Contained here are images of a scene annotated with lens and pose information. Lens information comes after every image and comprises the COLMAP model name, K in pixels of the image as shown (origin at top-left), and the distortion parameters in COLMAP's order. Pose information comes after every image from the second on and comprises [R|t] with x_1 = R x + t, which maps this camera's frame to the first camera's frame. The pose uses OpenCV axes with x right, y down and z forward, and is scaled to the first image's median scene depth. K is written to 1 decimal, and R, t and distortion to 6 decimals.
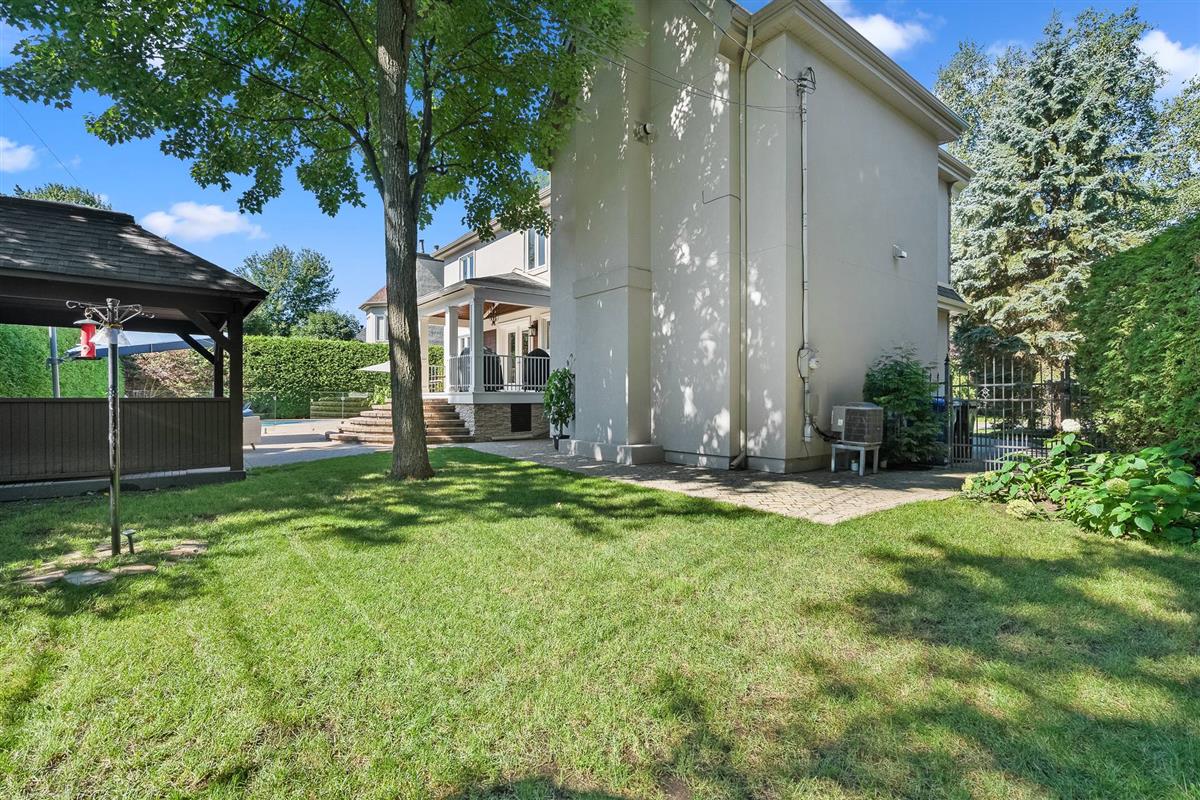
lens RADIAL K [[546.3, 0, 598.2], [0, 546.3, 413.3], [0, 0, 1]] dist [-0.001755, -0.000060]
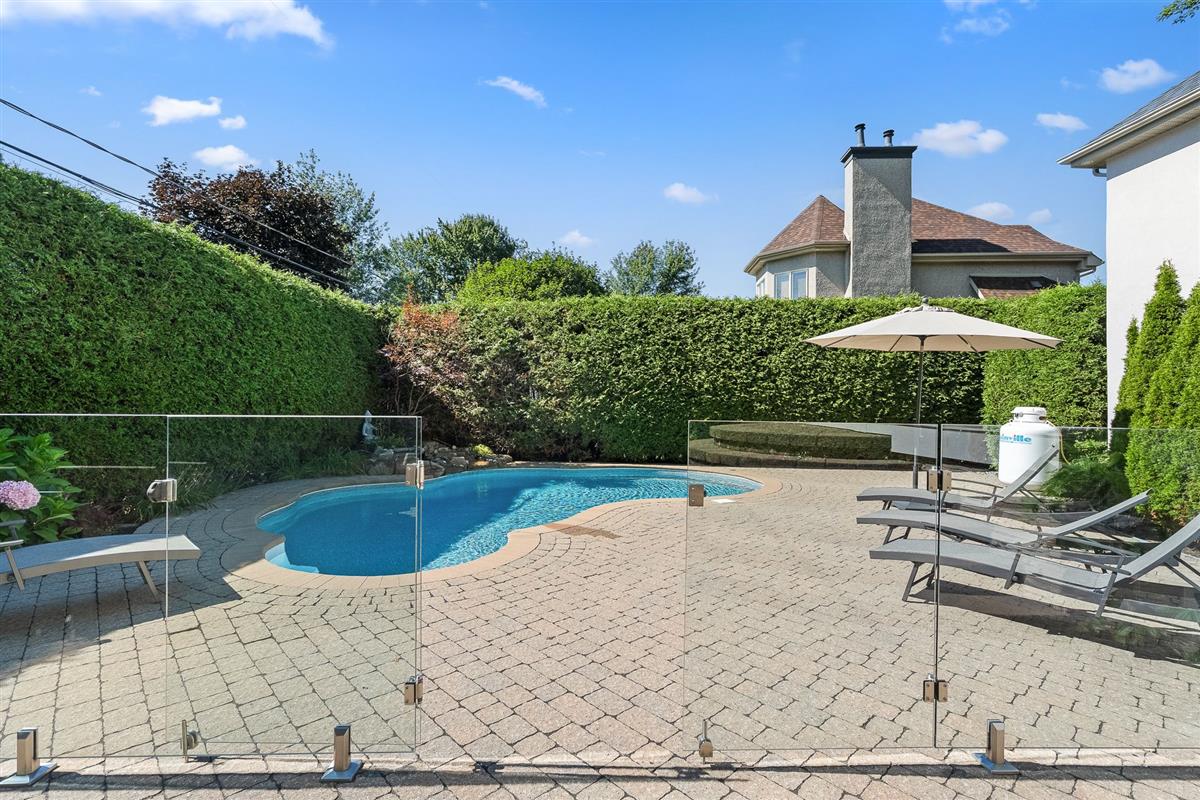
lens RADIAL K [[546.3, 0, 598.2], [0, 546.3, 413.3], [0, 0, 1]] dist [-0.001755, -0.000060]
pose [[0.815858, 0.010986, -0.578148, -0.303497], [-0.023171, 0.999638, -0.013702, -0.024750], [0.577788, 0.024576, 0.815817, 0.569381]]
